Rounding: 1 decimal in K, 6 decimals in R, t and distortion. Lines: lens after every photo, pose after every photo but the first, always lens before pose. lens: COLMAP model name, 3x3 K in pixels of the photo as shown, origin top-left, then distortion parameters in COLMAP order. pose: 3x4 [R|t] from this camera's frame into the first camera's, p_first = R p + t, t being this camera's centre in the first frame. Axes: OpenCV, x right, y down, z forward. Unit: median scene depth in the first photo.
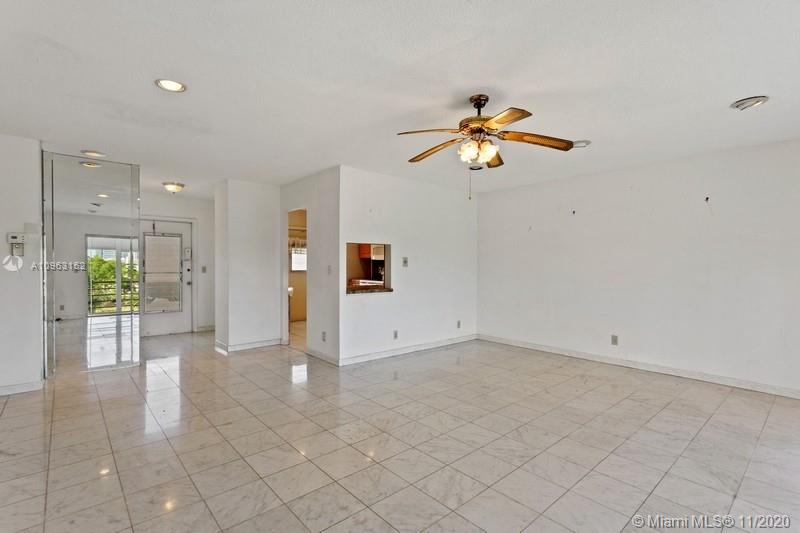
lens RADIAL K [[378.3, 0, 400.0], [0, 378.3, 270.1], [0, 0, 1]] dist [0.001136, 0.000074]
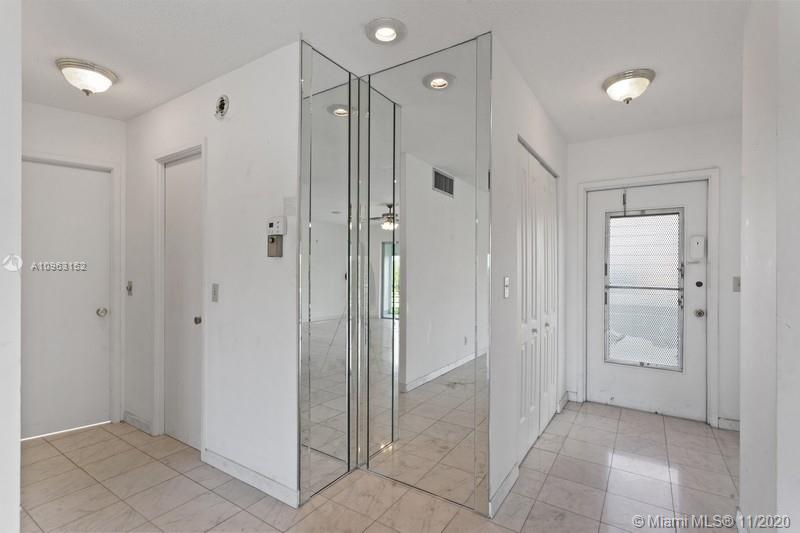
lens RADIAL K [[378.3, 0, 400.0], [0, 378.3, 270.1], [0, 0, 1]] dist [0.001136, 0.000074]
pose [[0.267138, -0.001335, -0.963657, -0.226478], [-0.014359, 0.999883, -0.005366, -0.009865], [0.963551, 0.015271, 0.267088, 0.558894]]
